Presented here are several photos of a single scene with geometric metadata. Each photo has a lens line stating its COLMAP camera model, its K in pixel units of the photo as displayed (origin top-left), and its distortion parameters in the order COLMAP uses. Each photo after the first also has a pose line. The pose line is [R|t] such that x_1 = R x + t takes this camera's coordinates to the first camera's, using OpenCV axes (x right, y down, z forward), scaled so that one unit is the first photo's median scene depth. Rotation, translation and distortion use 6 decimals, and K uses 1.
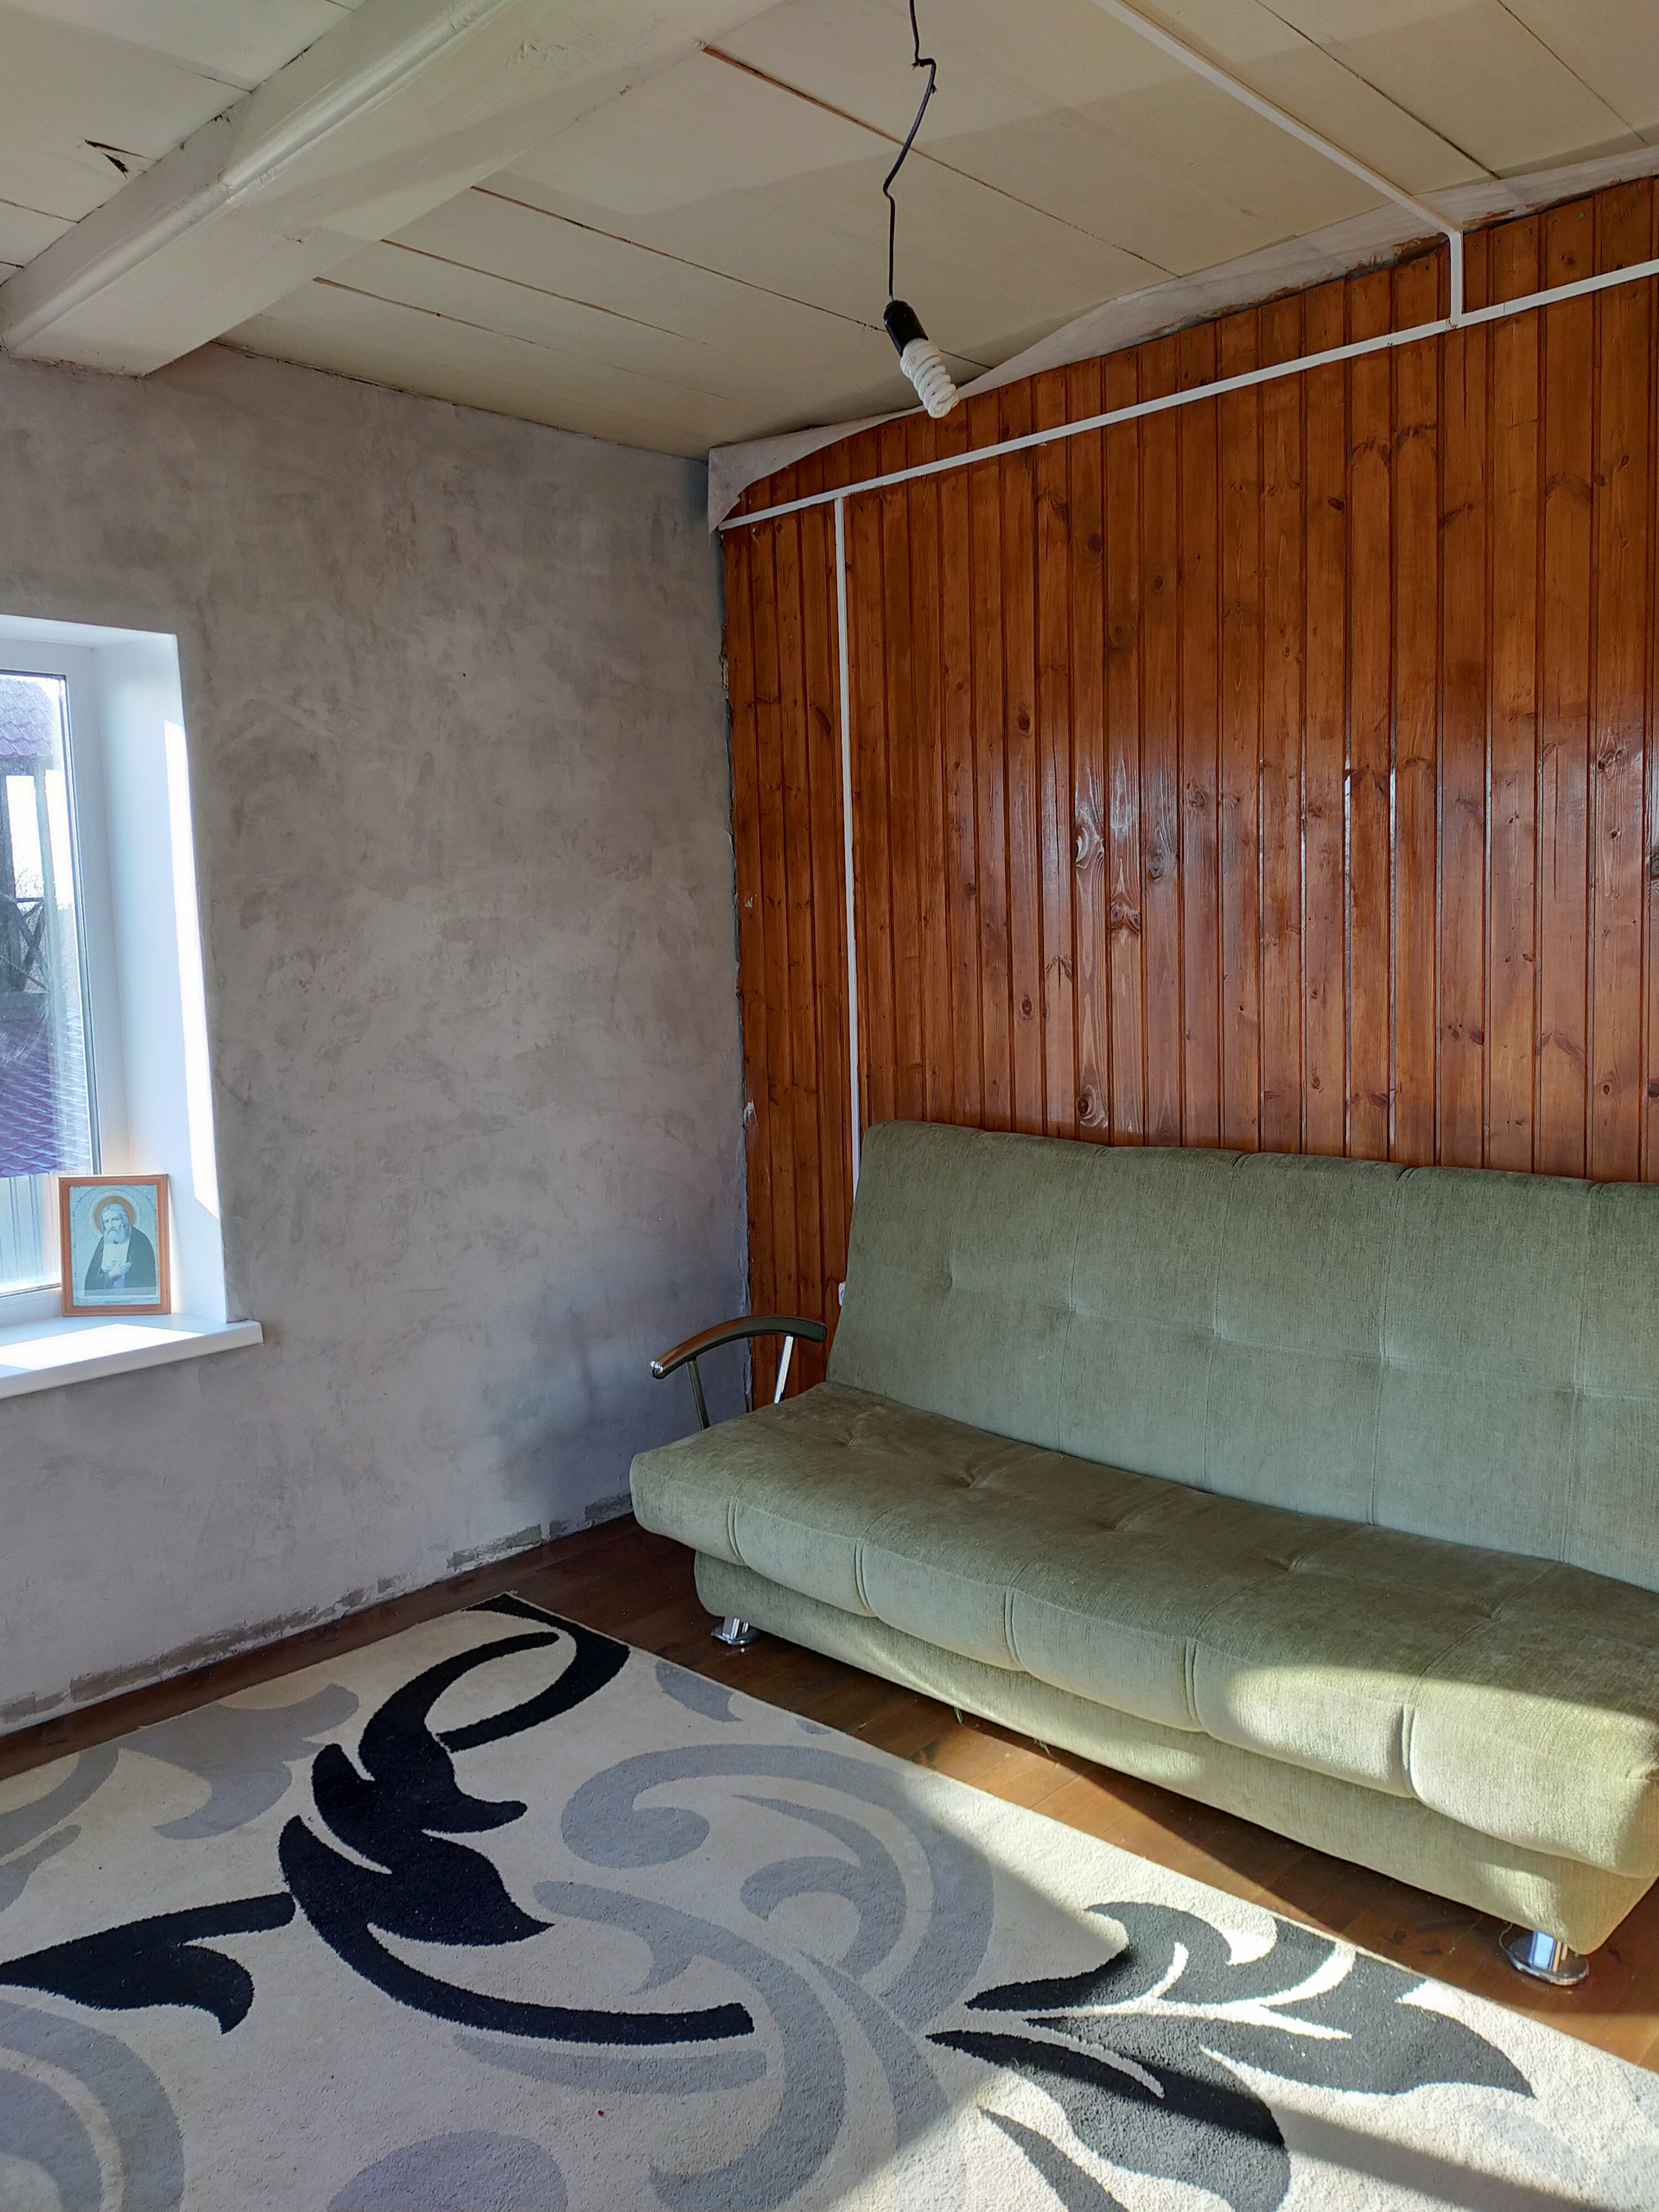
lens RADIAL K [[1668.8, 0, 829.5], [0, 1668.8, 1106.0], [0, 0, 1]] dist [0.026816, -0.001344]
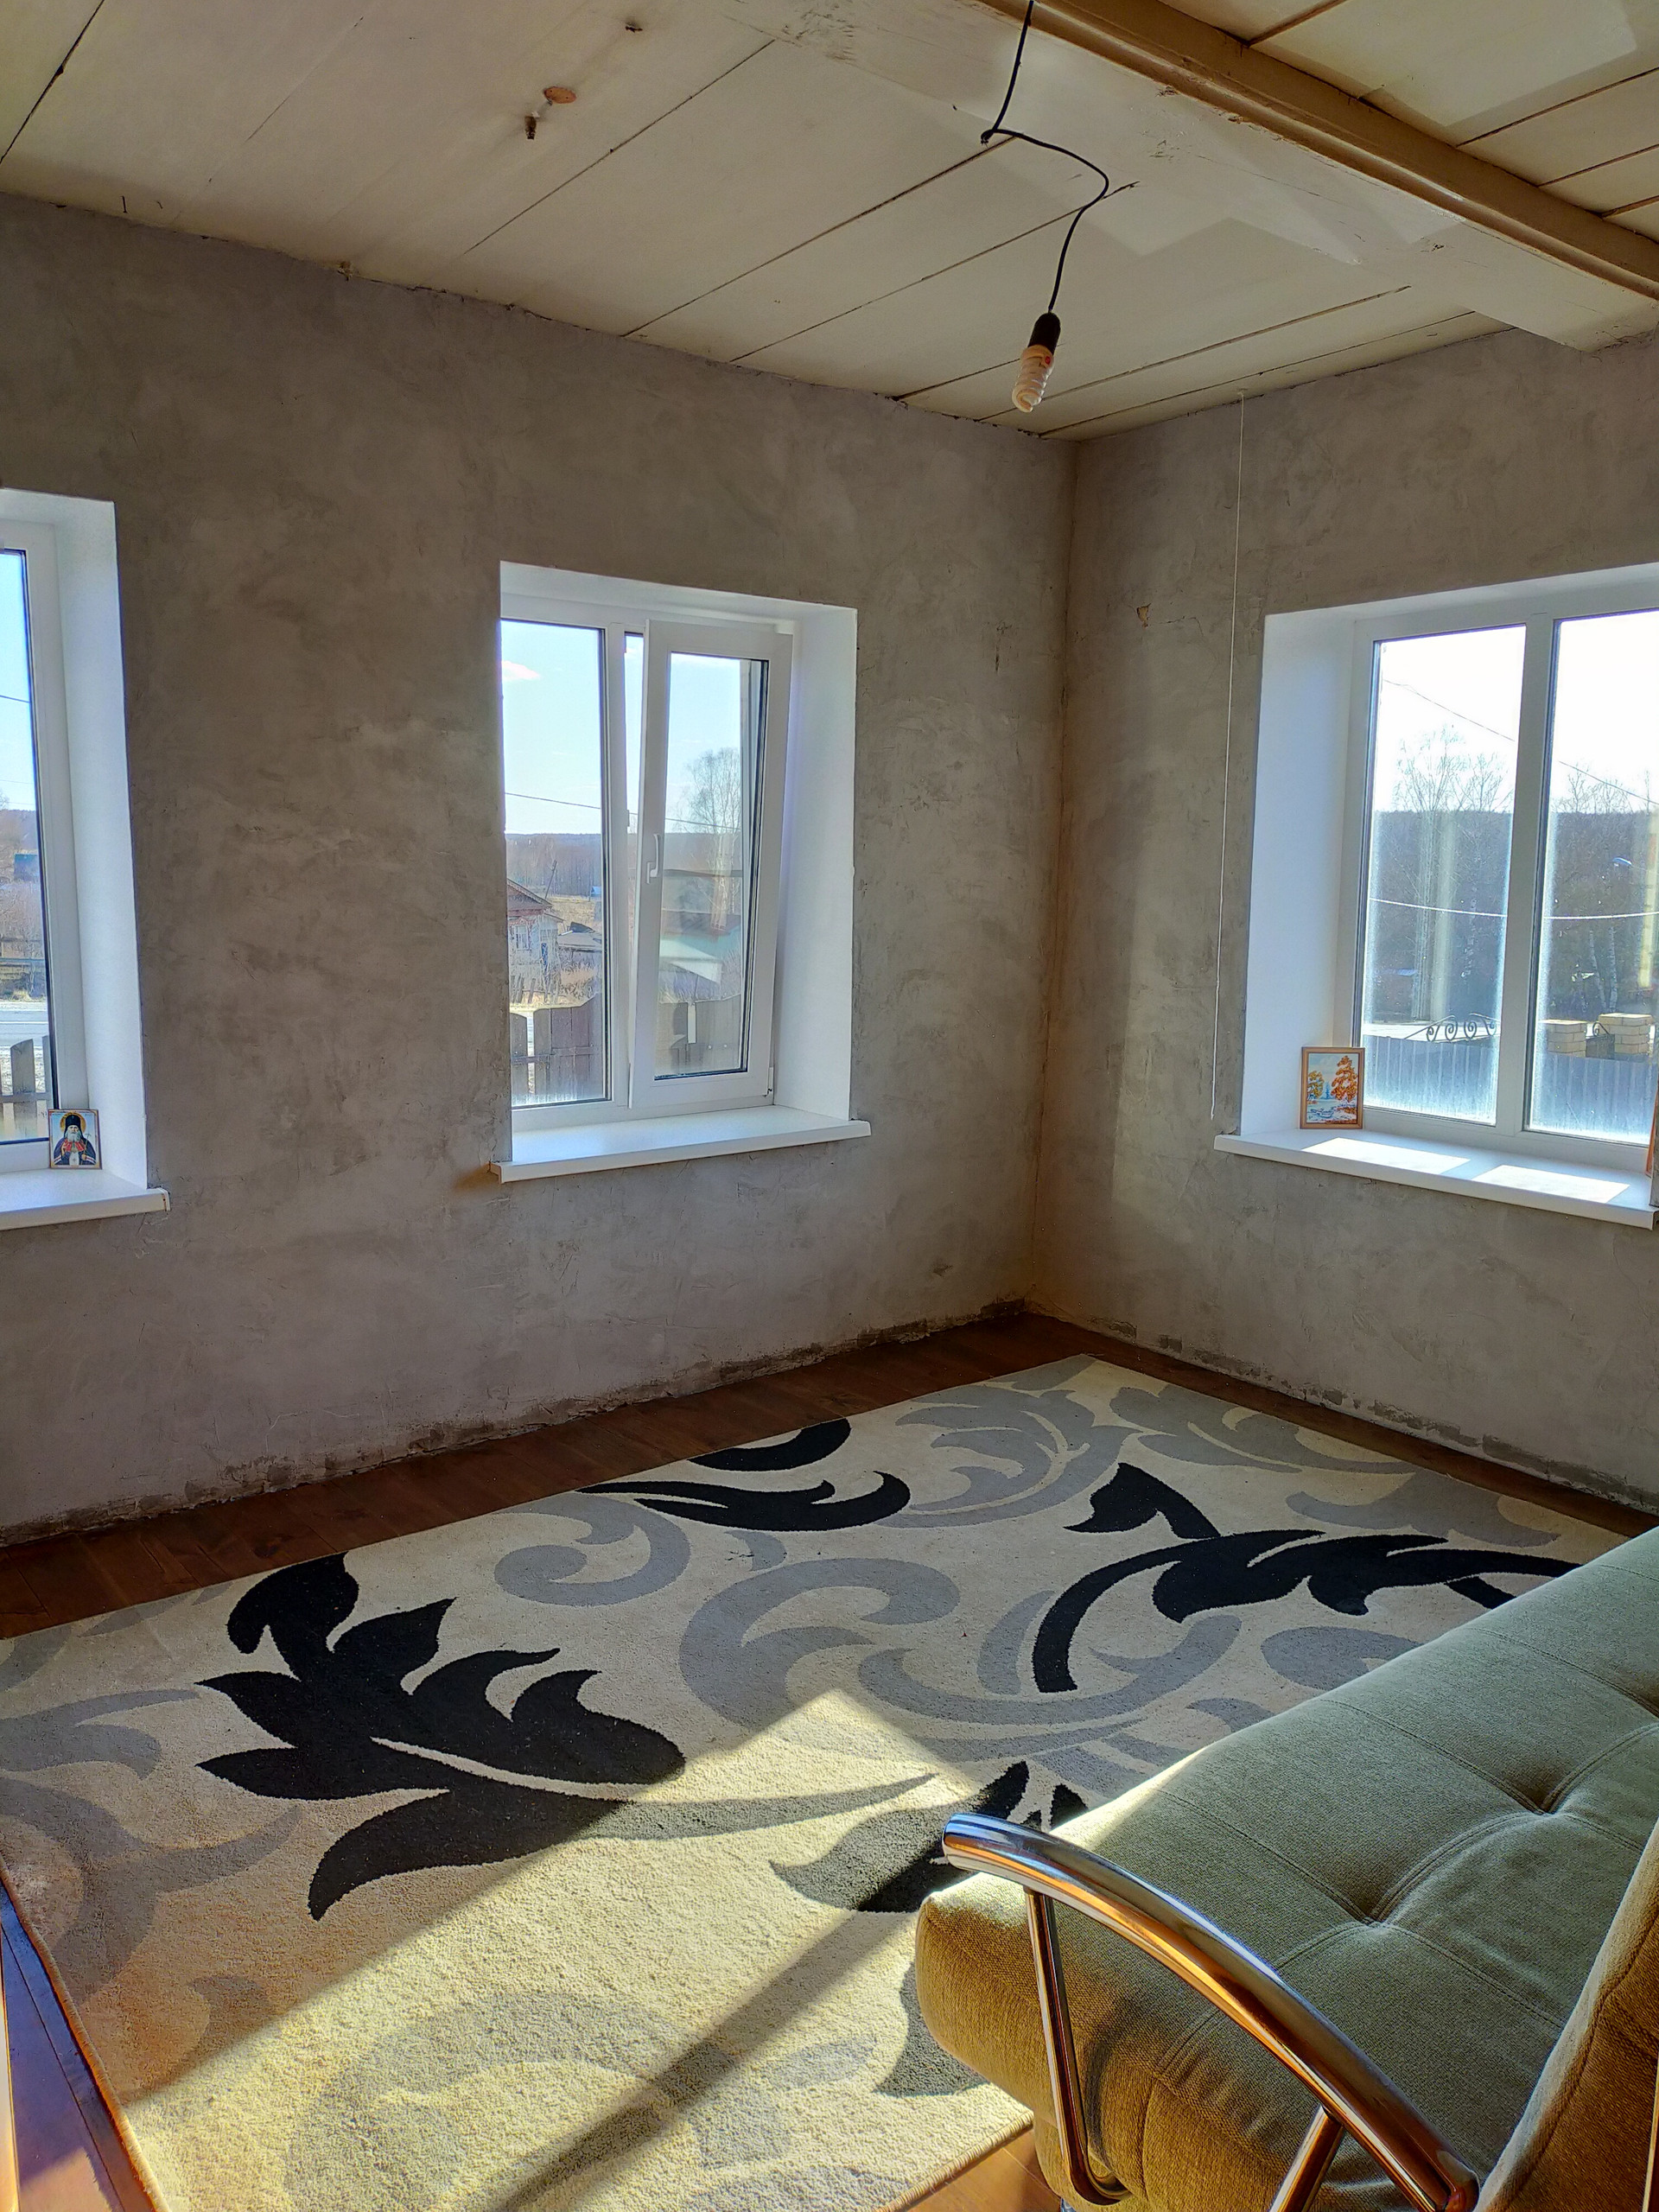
lens RADIAL K [[1599.2, 0, 829.5], [0, 1599.2, 1106.0], [0, 0, 1]] dist [0.001203, -0.000138]
pose [[-0.157865, 0.172883, -0.972209, 0.990600], [-0.107200, 0.975735, 0.190917, -0.102166], [0.981624, 0.134360, -0.135502, 0.842975]]
